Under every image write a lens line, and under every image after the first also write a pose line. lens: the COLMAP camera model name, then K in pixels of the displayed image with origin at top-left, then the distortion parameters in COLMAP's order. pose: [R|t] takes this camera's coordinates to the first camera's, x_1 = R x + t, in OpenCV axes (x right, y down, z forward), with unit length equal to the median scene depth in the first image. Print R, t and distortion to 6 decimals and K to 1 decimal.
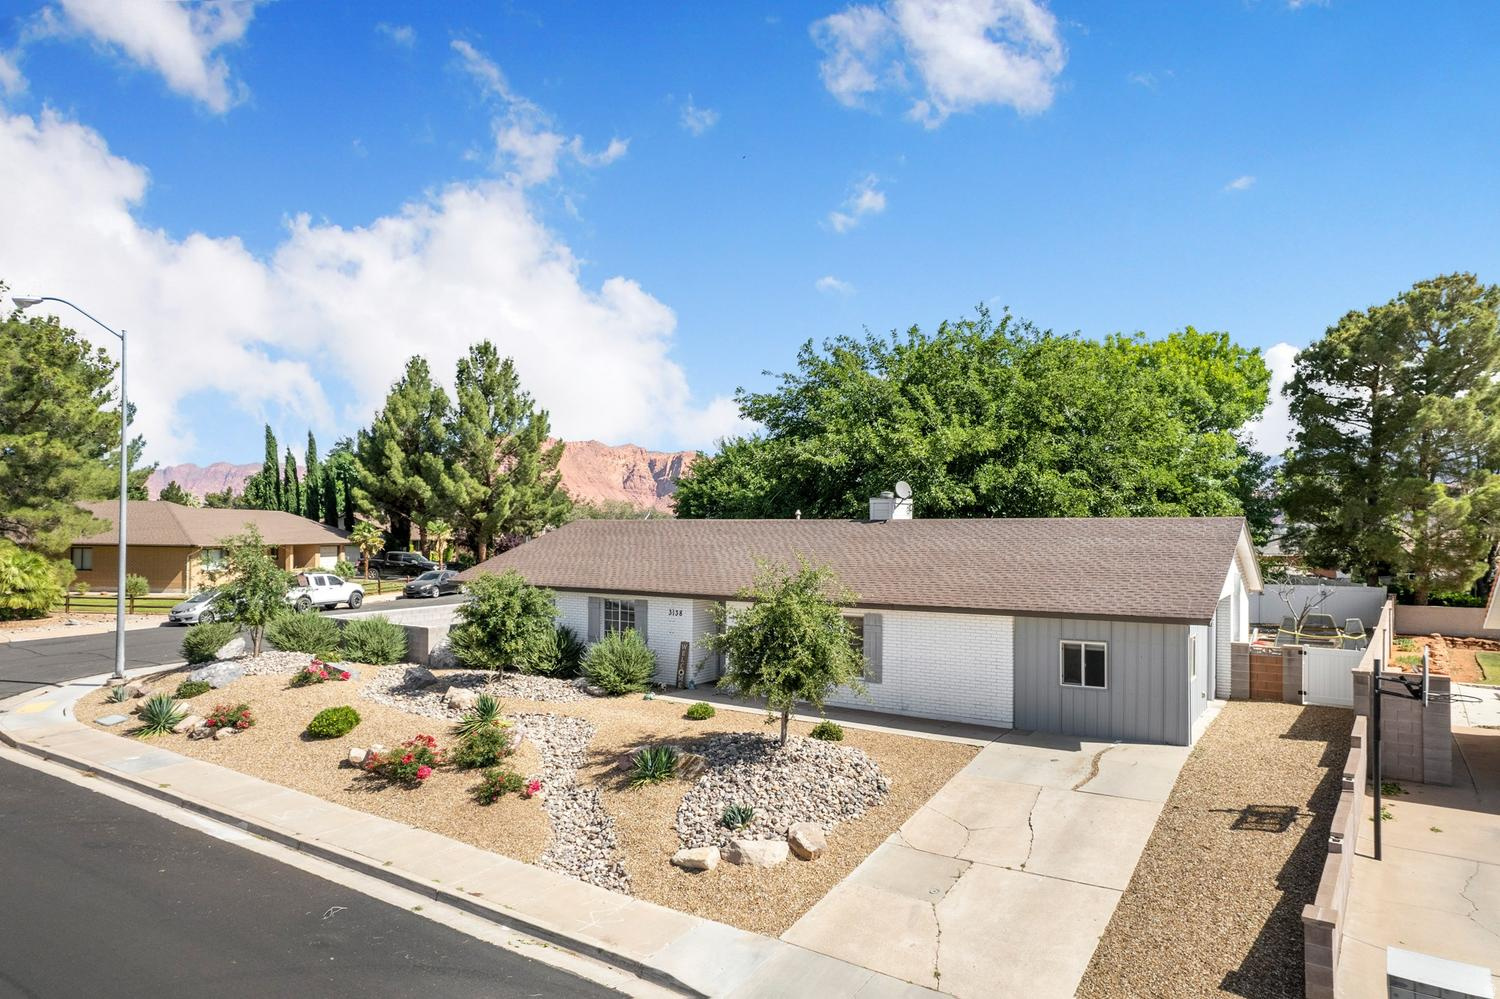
lens RADIAL K [[955.4, 0, 751.4], [0, 955.4, 506.4], [0, 0, 1]] dist [-0.053598, 0.072114]
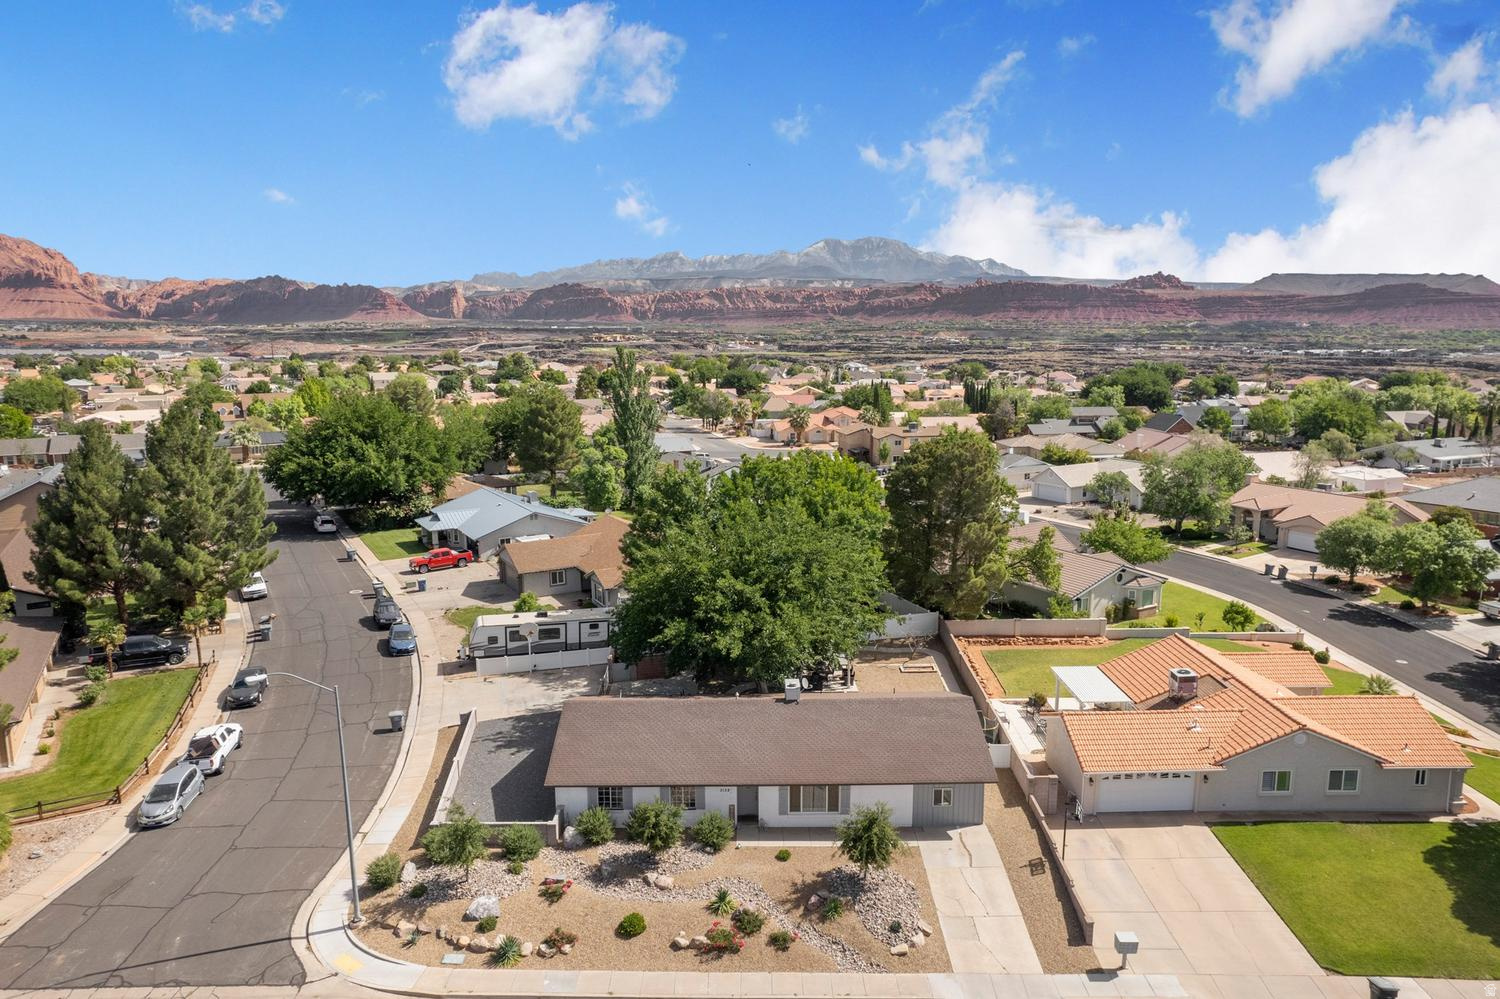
lens RADIAL K [[982.0, 0, 755.0], [0, 982.0, 498.8], [0, 0, 1]] dist [-0.066604, 0.086612]
pose [[0.831854, -0.107033, 0.544576, -1.270692], [-0.001700, 0.980731, 0.195354, -1.027255], [-0.554992, -0.163432, 0.815643, -0.588847]]
